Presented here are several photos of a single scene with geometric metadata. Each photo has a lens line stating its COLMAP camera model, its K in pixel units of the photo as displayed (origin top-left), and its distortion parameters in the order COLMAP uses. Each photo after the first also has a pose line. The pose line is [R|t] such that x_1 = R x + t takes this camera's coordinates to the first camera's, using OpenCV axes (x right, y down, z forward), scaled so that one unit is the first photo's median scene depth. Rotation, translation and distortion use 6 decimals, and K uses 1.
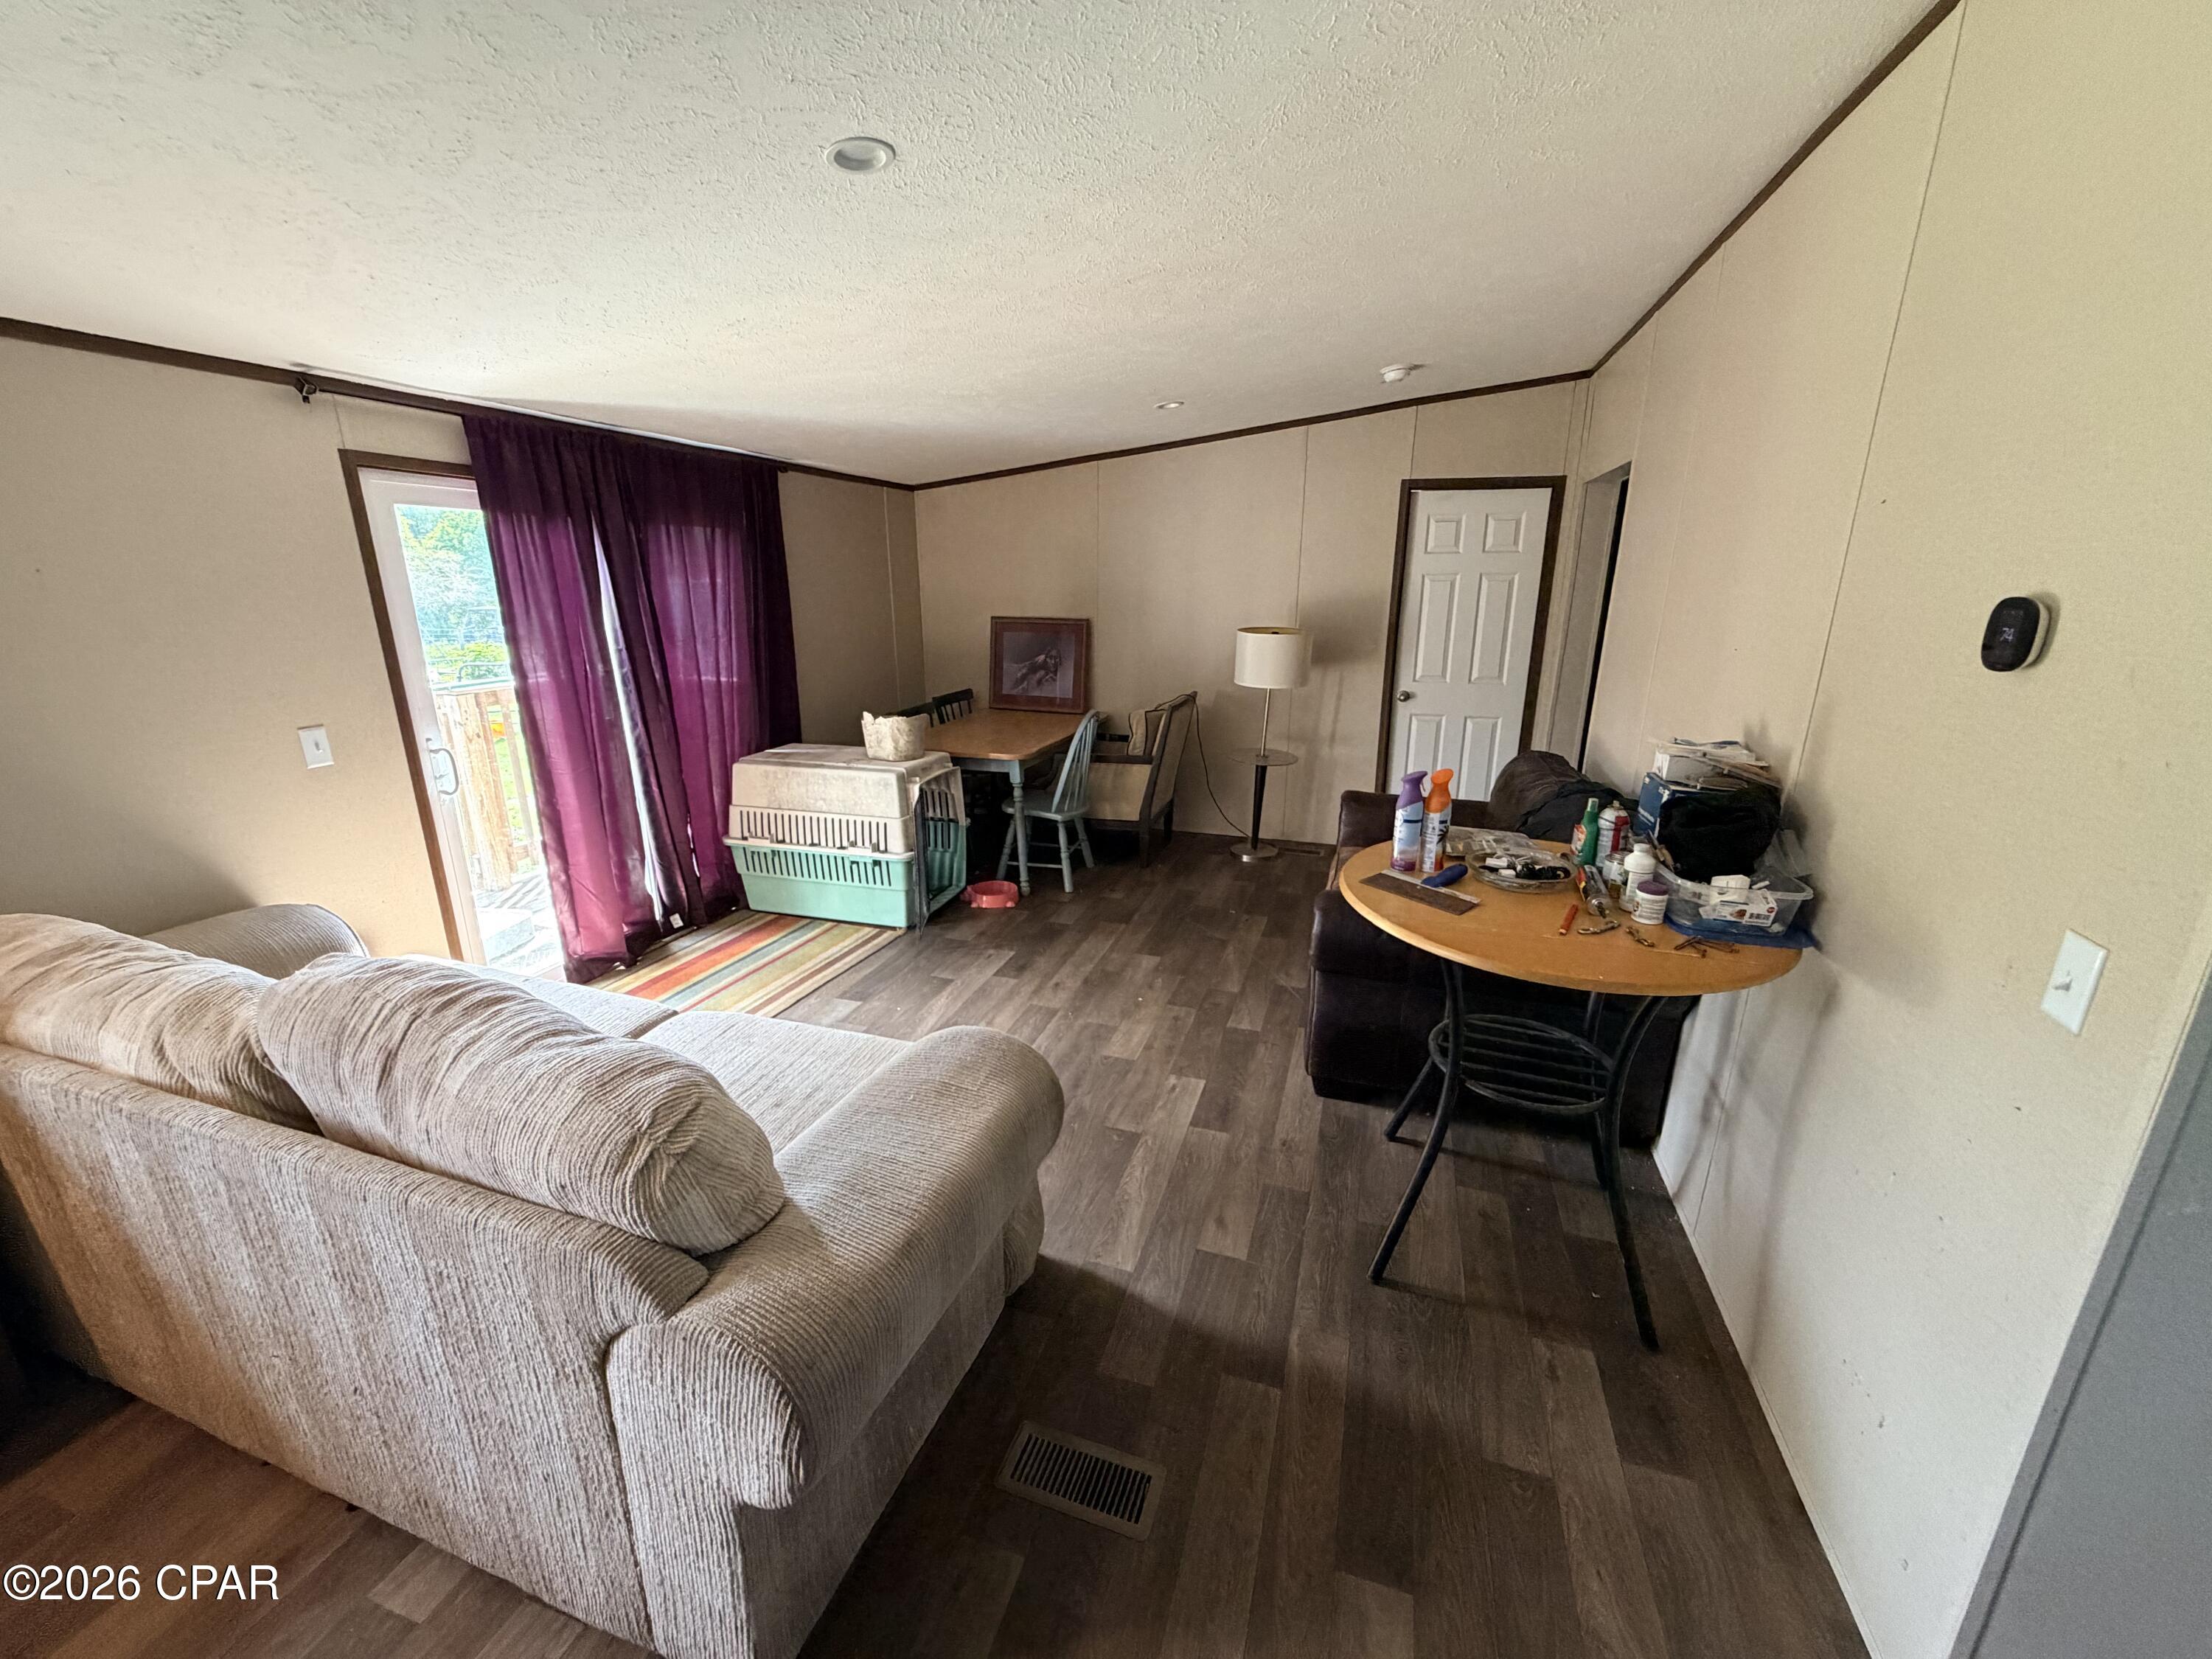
lens RADIAL K [[879.2, 0, 1113.0], [0, 879.2, 825.7], [0, 0, 1]] dist [0.000049, 0.000112]
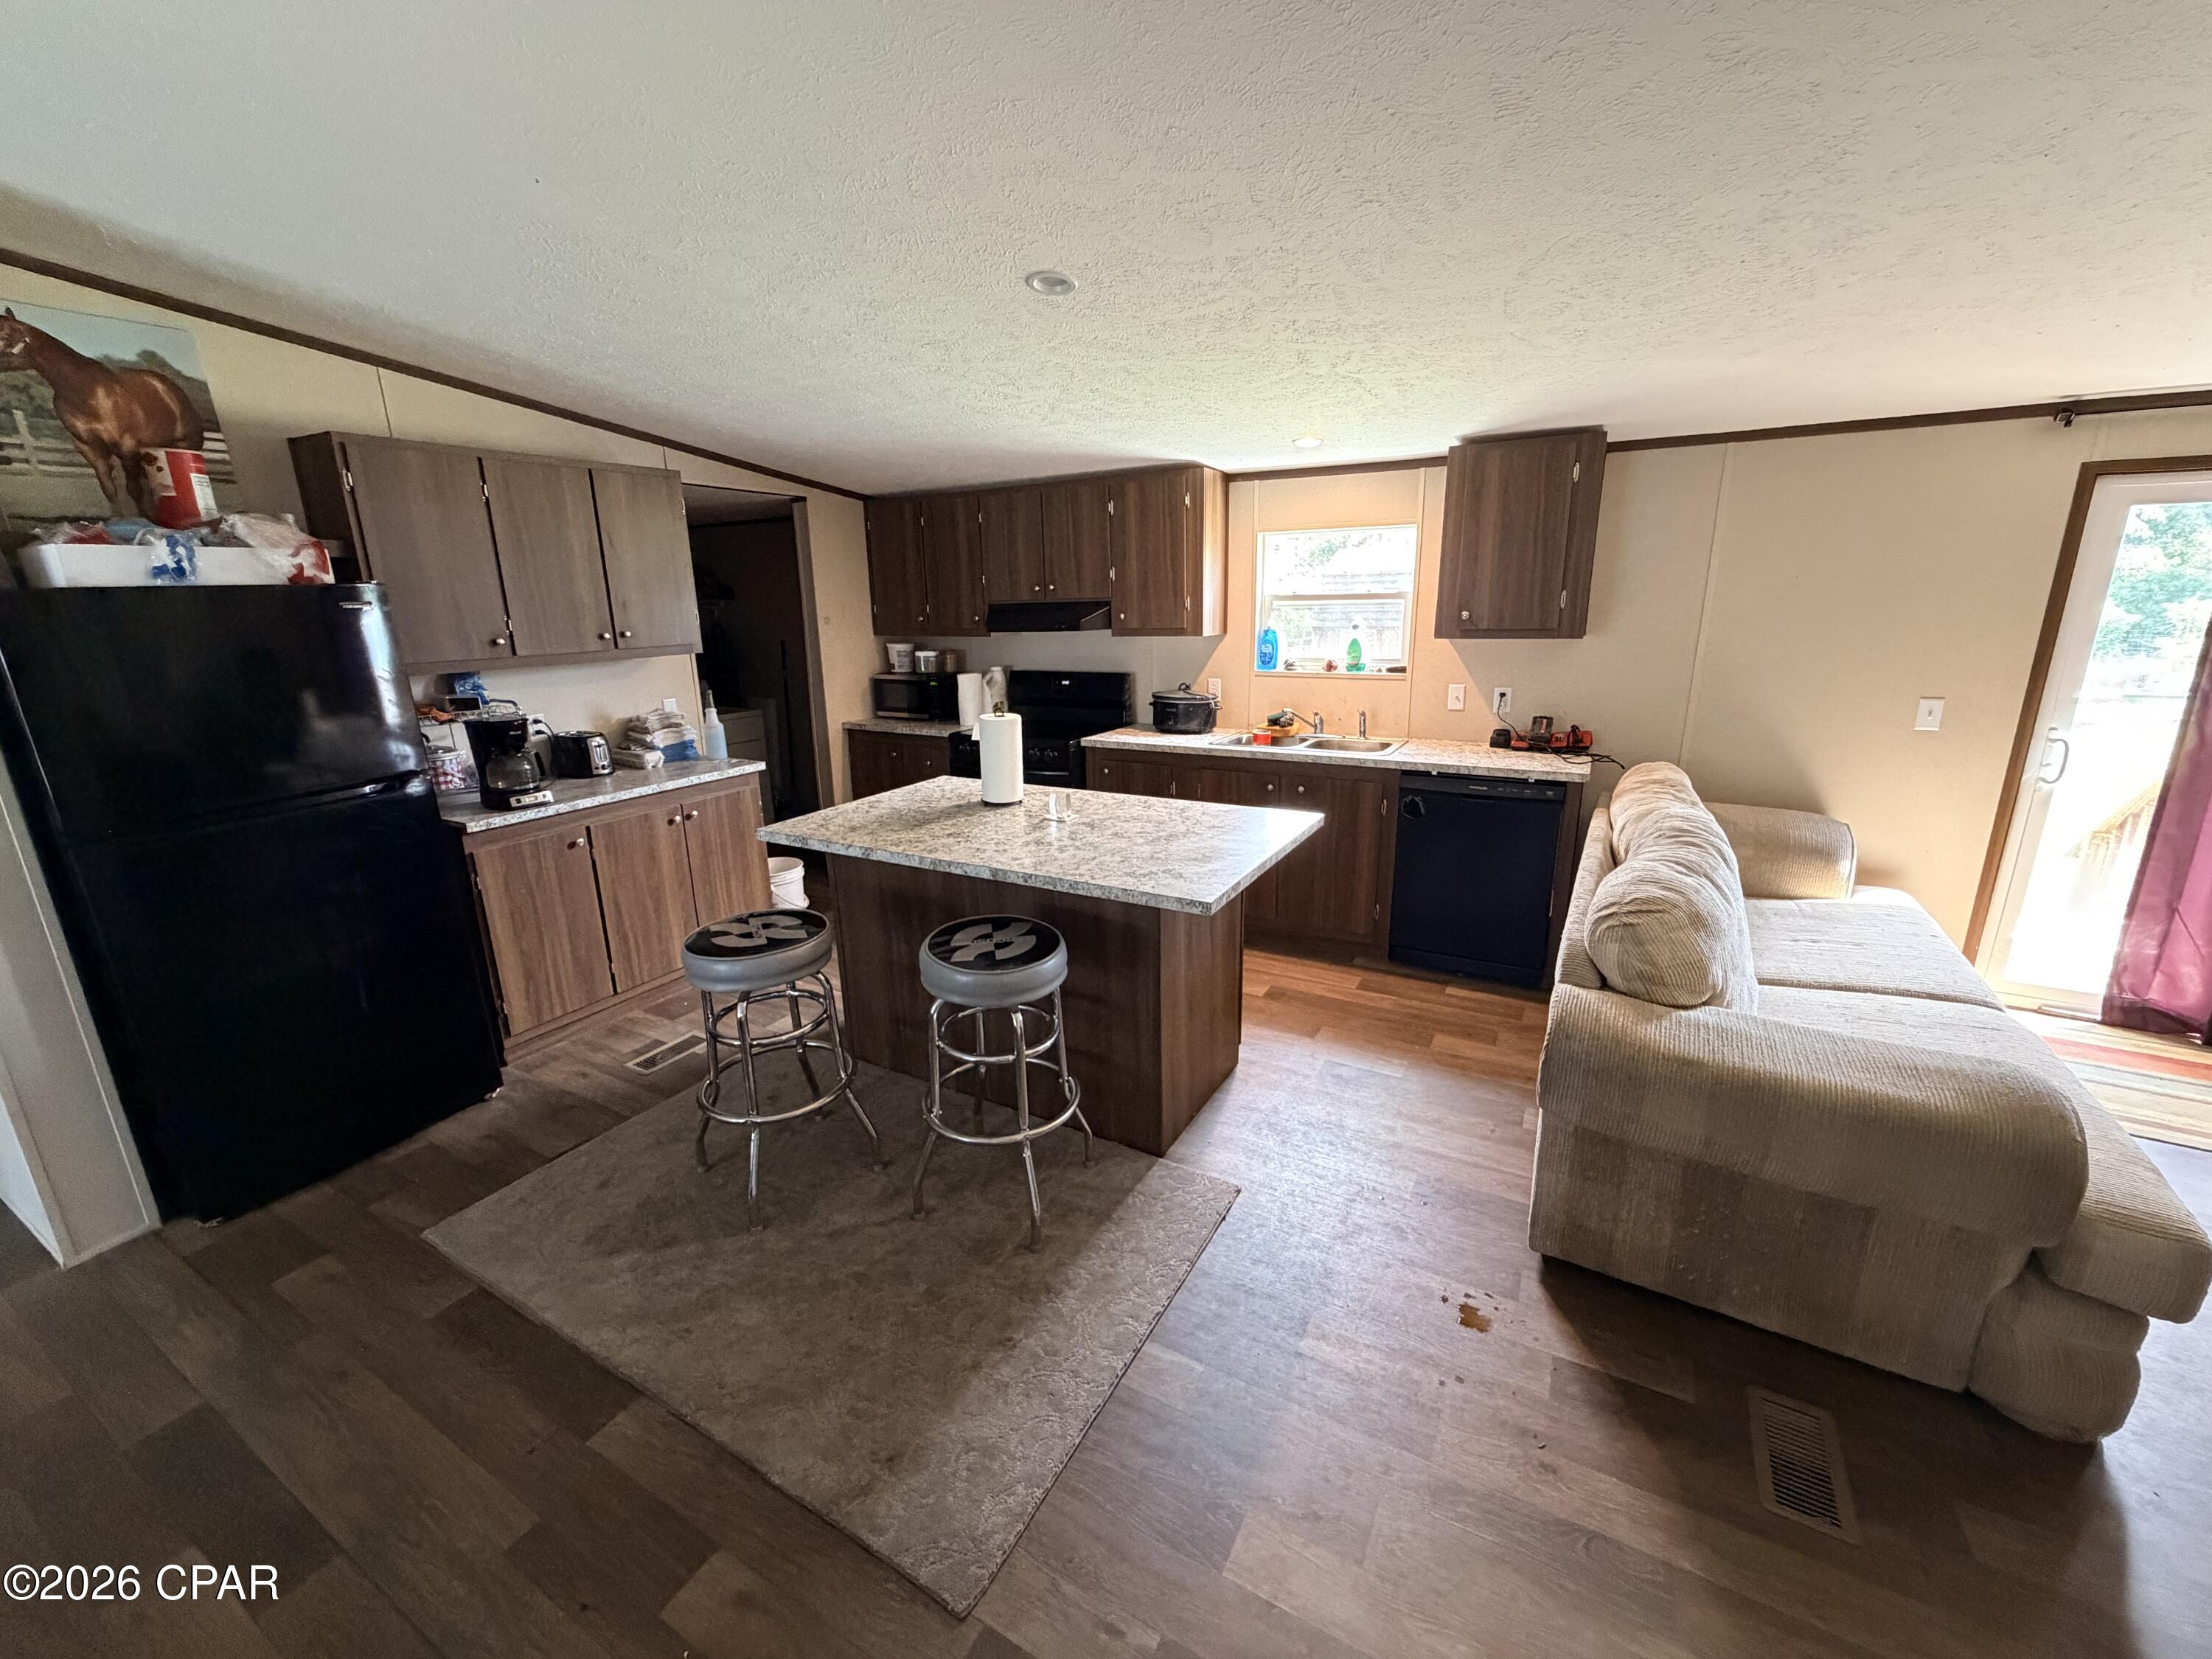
lens RADIAL K [[879.2, 0, 1106.4], [0, 879.2, 824.9], [0, 0, 1]] dist [0.000049, 0.000112]
pose [[-0.205801, 0.247396, -0.946806, 0.589926], [-0.248673, 0.922537, 0.295107, -0.023604], [0.946471, 0.296178, -0.128338, 0.103702]]
